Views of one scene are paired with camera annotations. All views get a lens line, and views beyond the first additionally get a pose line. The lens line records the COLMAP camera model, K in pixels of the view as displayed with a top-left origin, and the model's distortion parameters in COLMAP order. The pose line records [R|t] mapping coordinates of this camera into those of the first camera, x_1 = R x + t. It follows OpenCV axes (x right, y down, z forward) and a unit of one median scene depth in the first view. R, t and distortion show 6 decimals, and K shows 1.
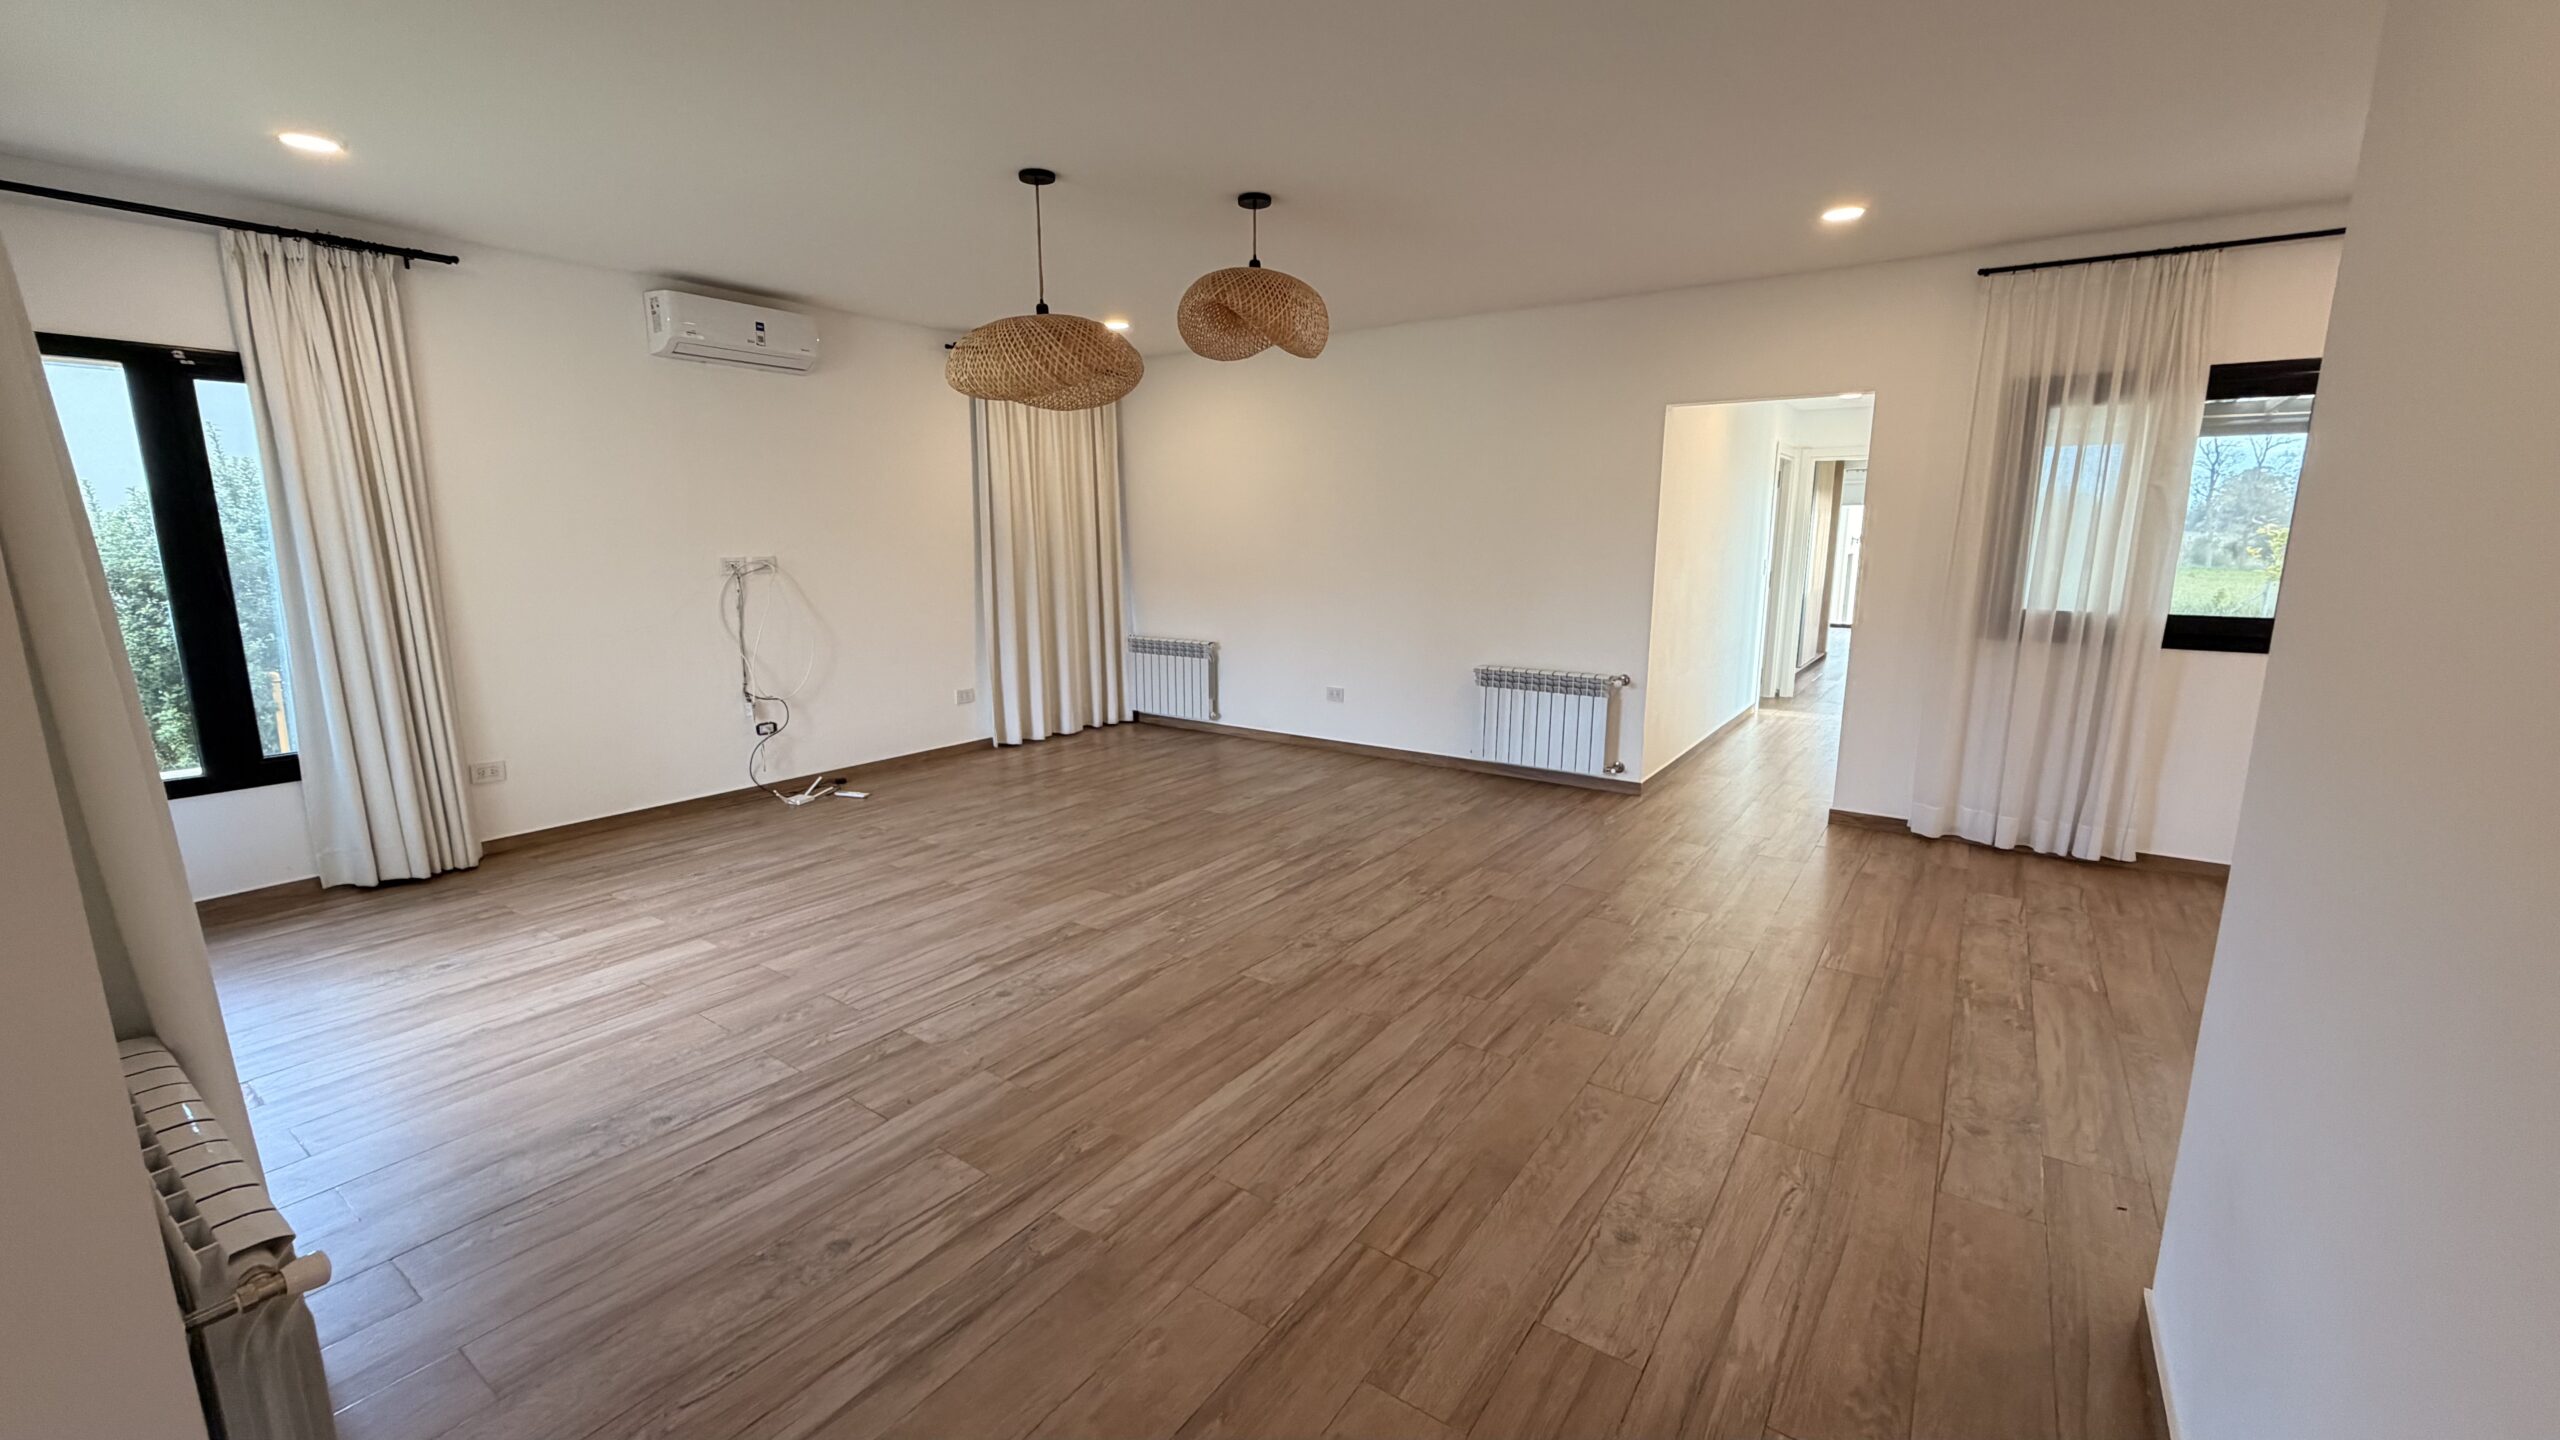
lens RADIAL K [[1020.8, 0, 1276.7], [0, 1020.8, 720.9], [0, 0, 1]] dist [0.000309, -0.000047]
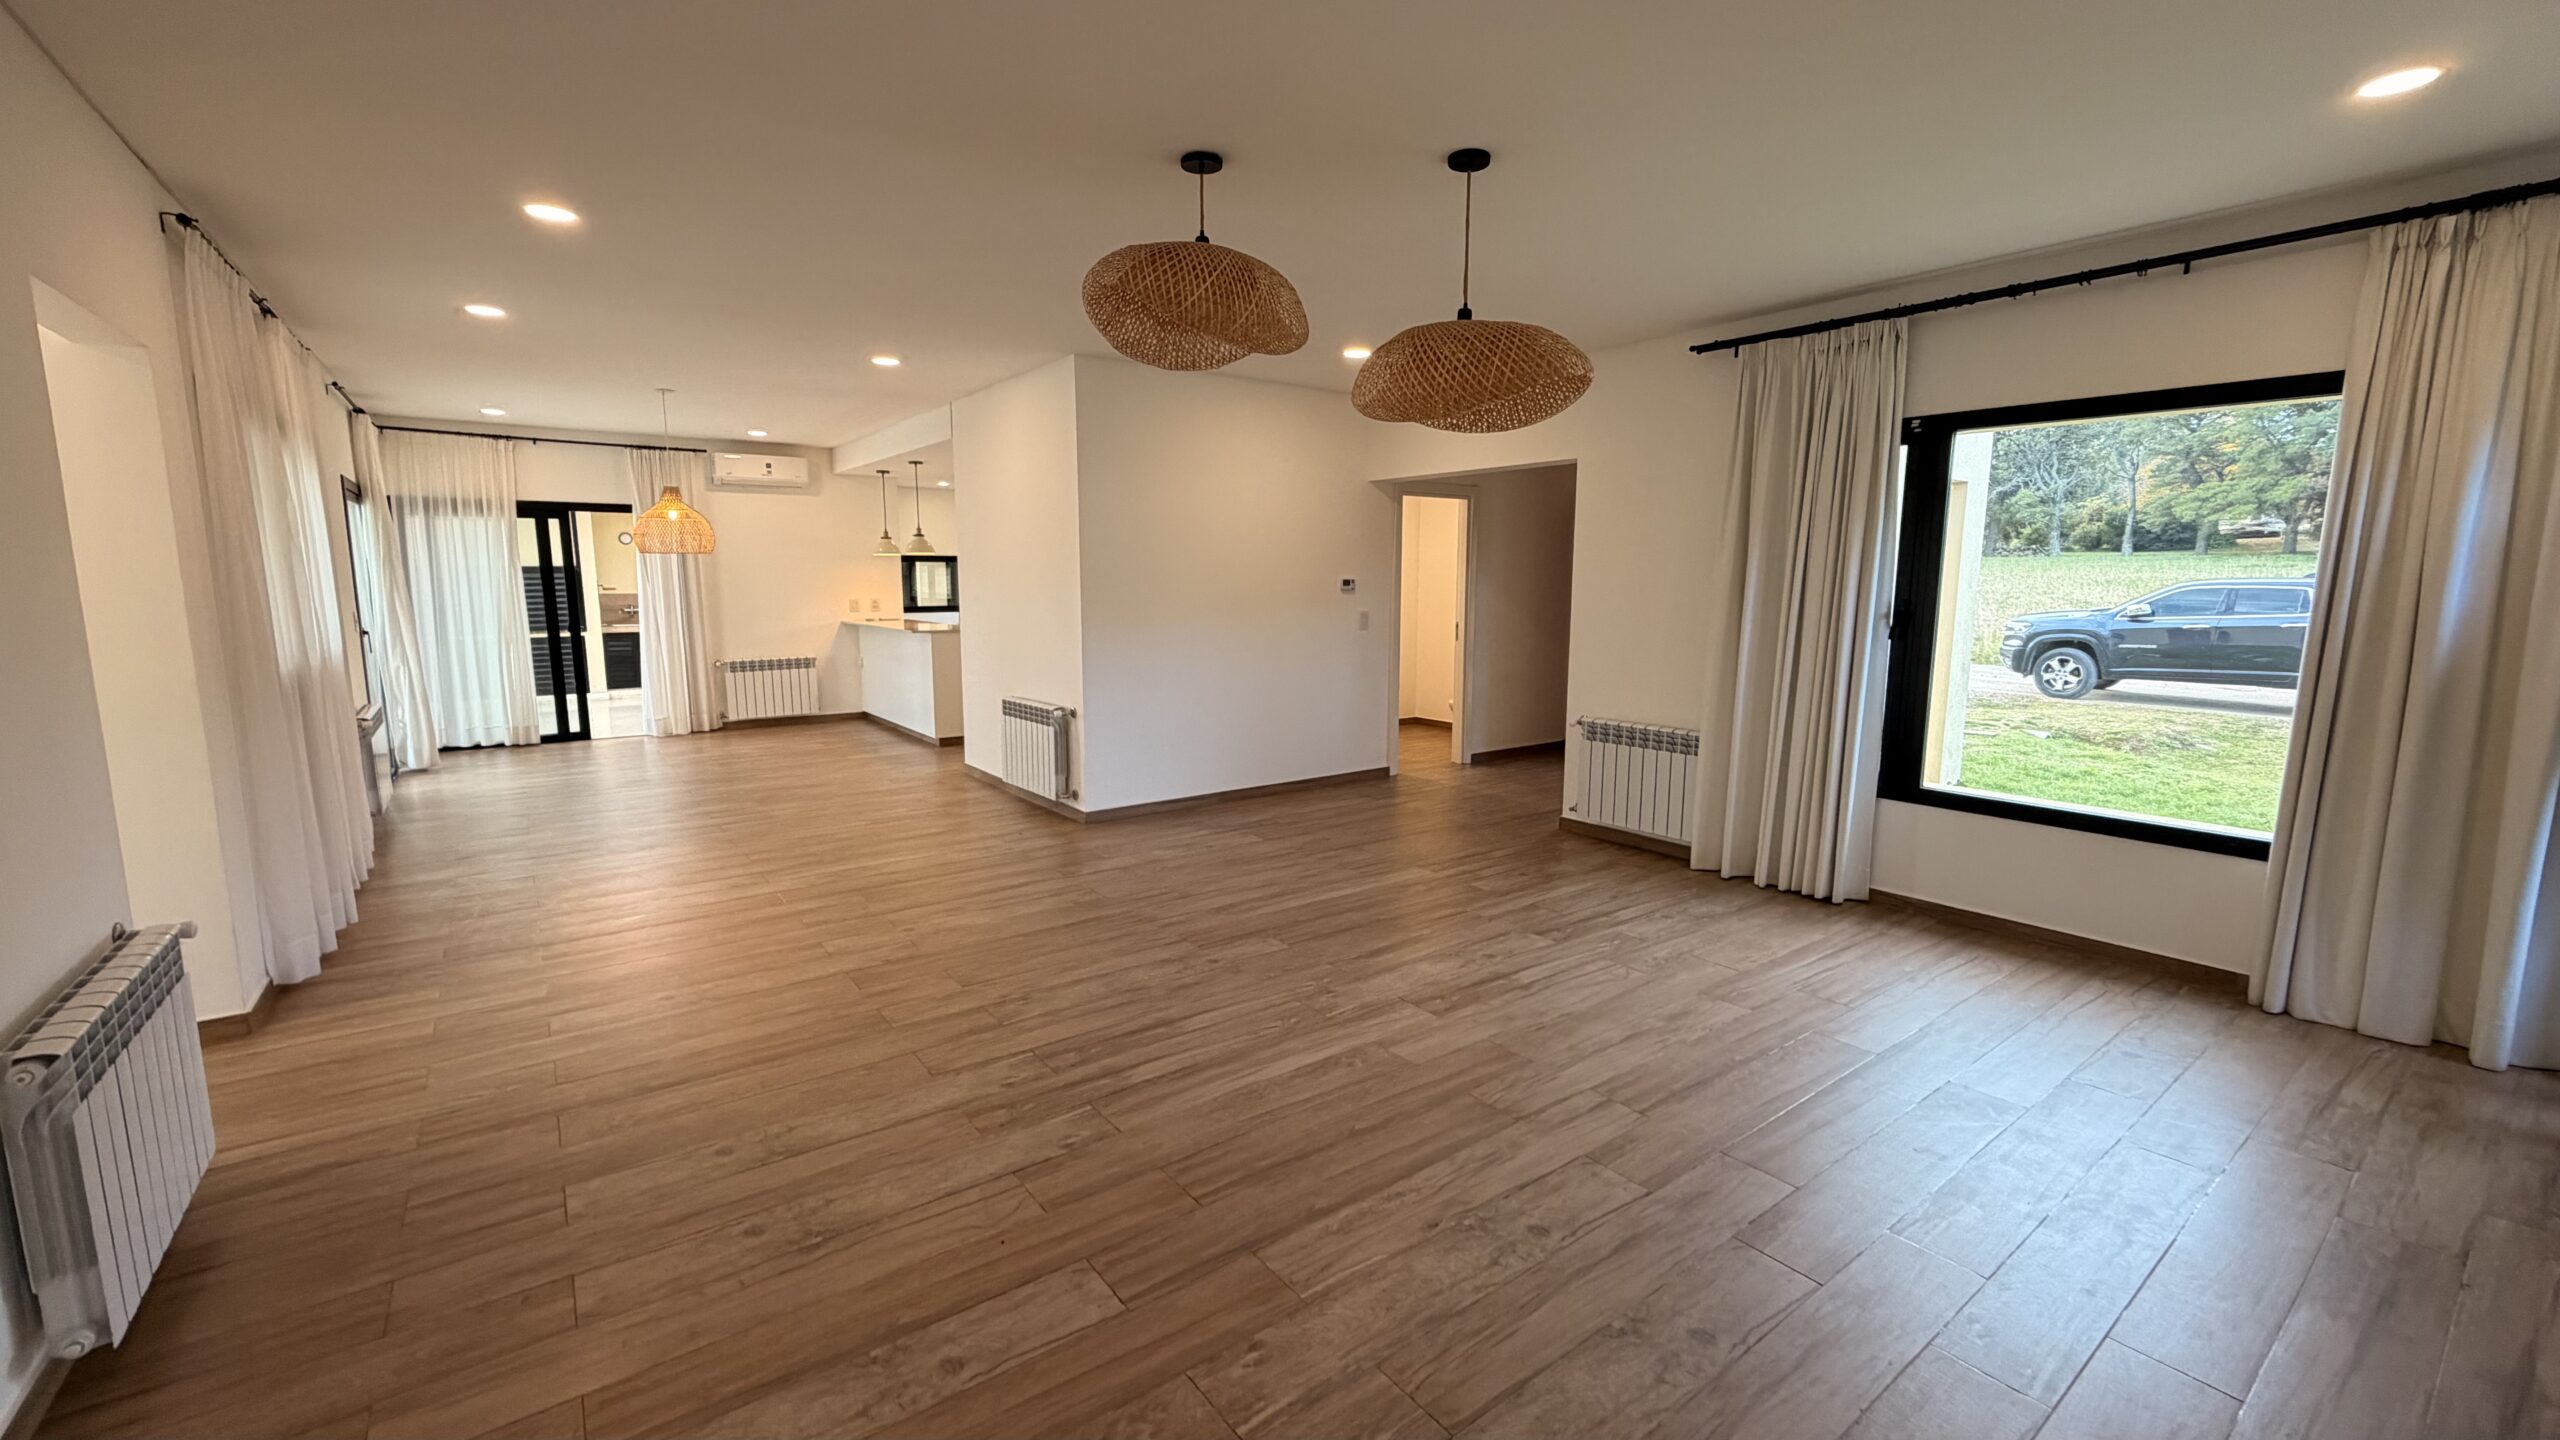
lens RADIAL K [[1020.8, 0, 1276.7], [0, 1020.8, 720.9], [0, 0, 1]] dist [0.000309, -0.000047]
pose [[-0.951264, -0.045104, 0.305063, -0.334087], [0.056043, 0.947487, 0.314844, -0.337387], [-0.303244, 0.316596, -0.898783, 1.802907]]
